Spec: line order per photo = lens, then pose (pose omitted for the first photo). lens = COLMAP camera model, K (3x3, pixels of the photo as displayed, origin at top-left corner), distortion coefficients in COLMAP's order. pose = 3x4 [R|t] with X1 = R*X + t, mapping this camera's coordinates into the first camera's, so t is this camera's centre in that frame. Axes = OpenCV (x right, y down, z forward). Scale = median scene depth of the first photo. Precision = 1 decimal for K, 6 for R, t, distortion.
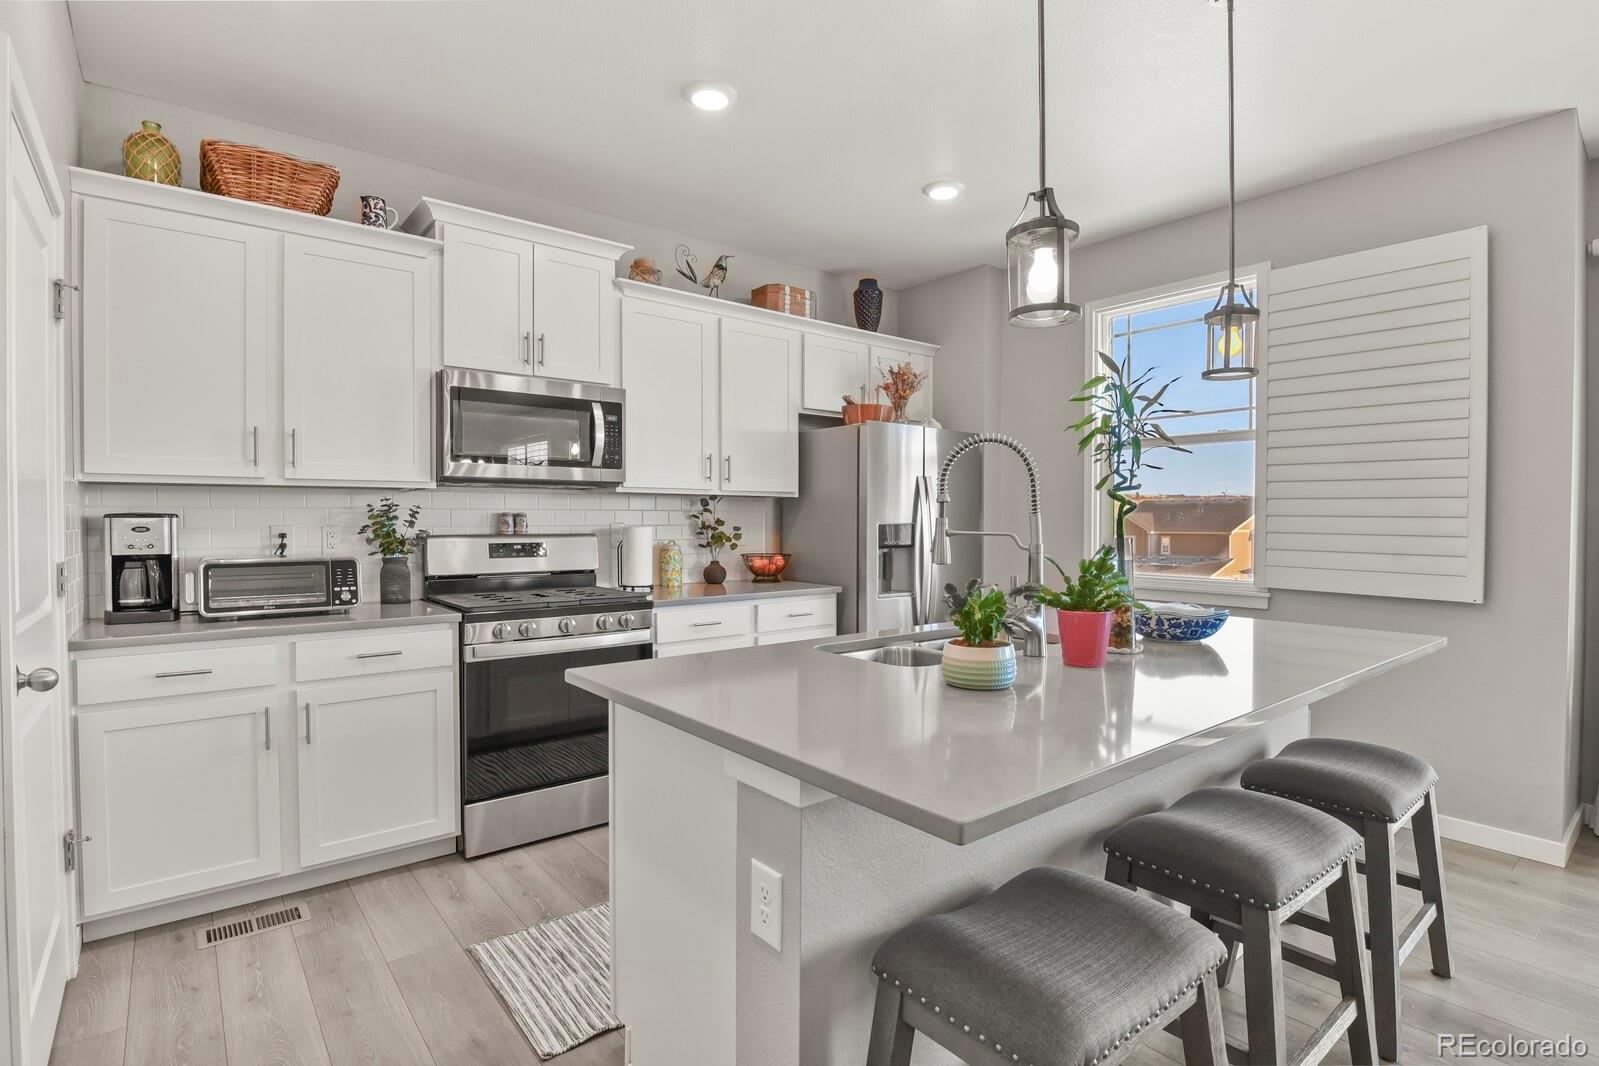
lens RADIAL K [[785.8, 0, 806.8], [0, 785.8, 529.6], [0, 0, 1]] dist [-0.015831, -0.002672]
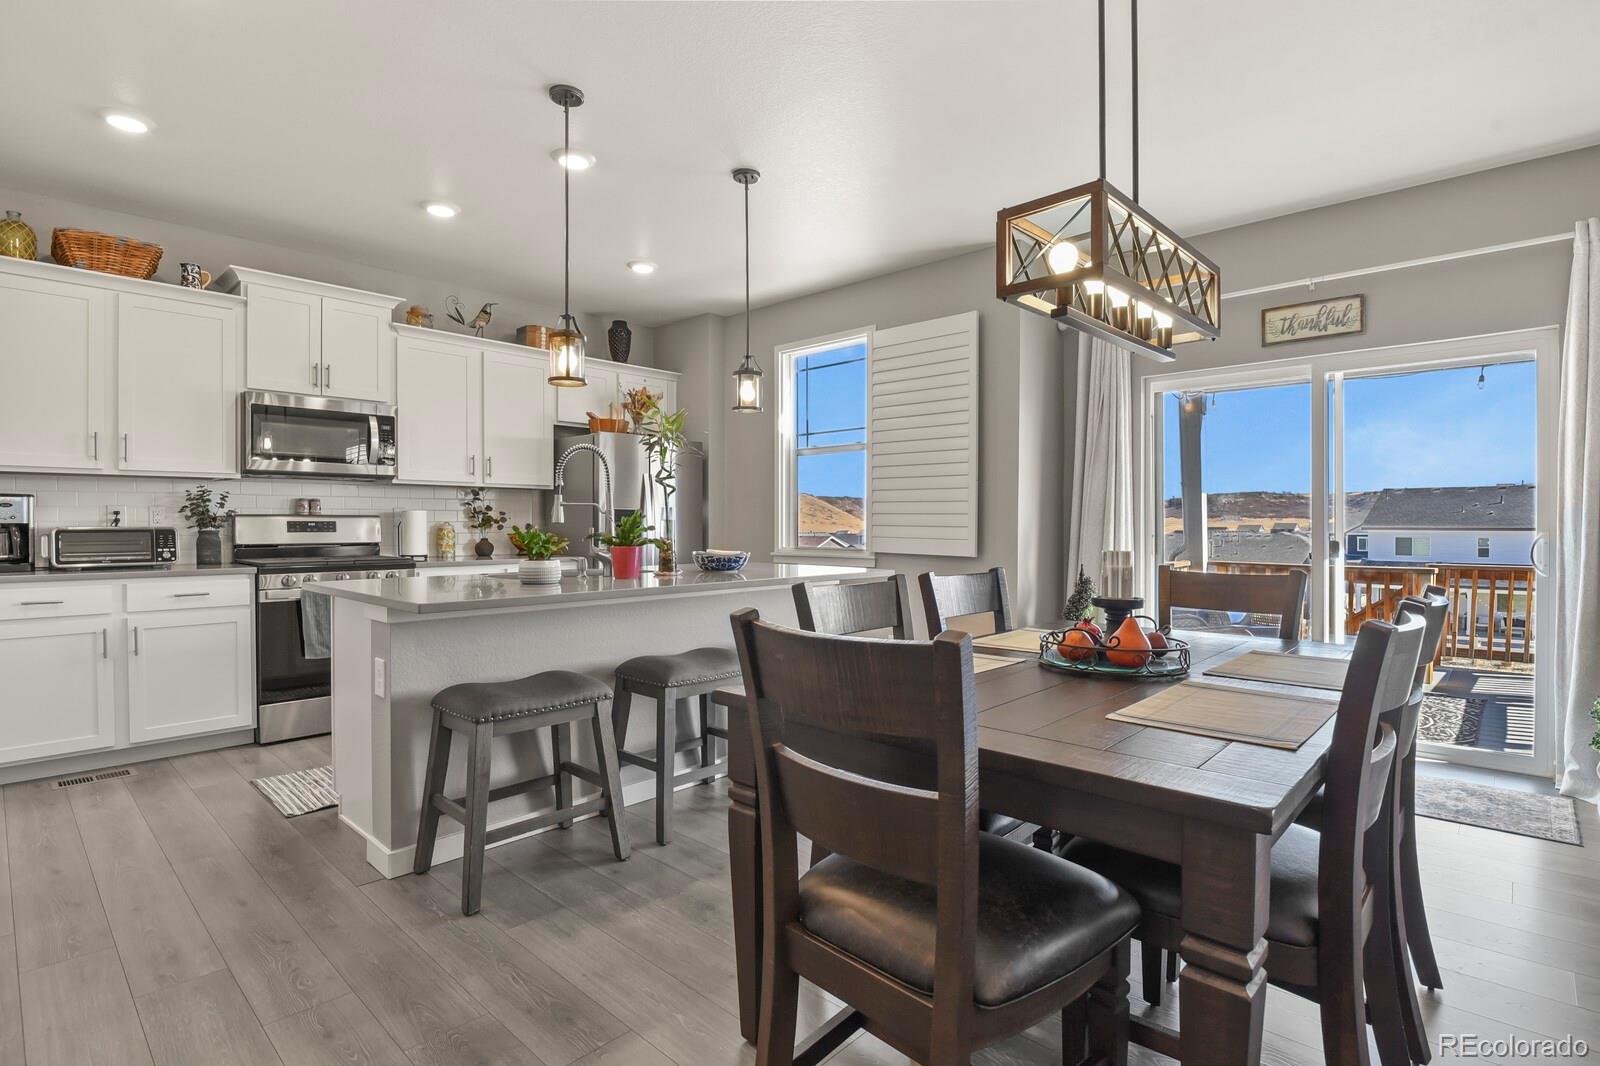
lens RADIAL K [[786.3, 0, 807.3], [0, 786.3, 529.6], [0, 0, 1]] dist [-0.015831, -0.002672]
pose [[0.990499, -0.002142, 0.137503, 0.308390], [0.002929, 0.999980, -0.005518, 0.045475], [-0.137488, 0.005869, 0.990486, -0.464490]]
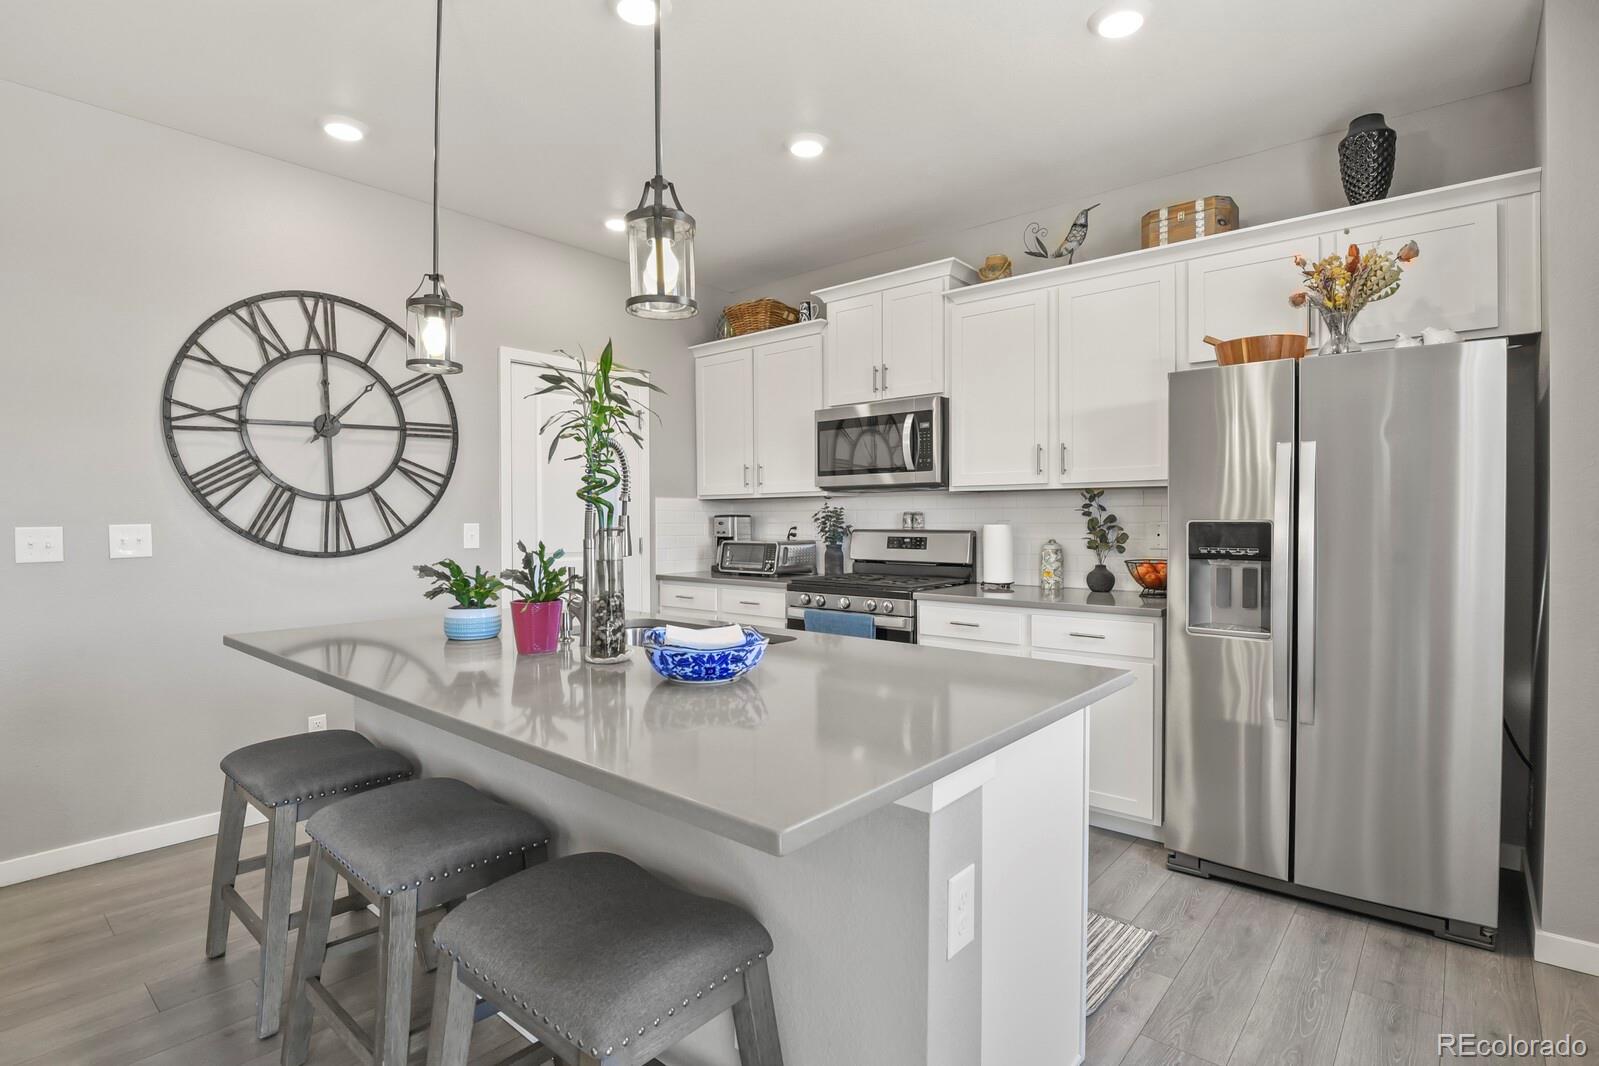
lens RADIAL K [[773.9, 0, 806.2], [0, 773.9, 529.6], [0, 0, 1]] dist [-0.019512, -0.000426]
pose [[0.180163, 0.012935, -0.983552, 0.868086], [-0.008660, 0.999896, 0.011564, -0.007519], [0.983599, 0.006435, 0.180256, 0.707379]]
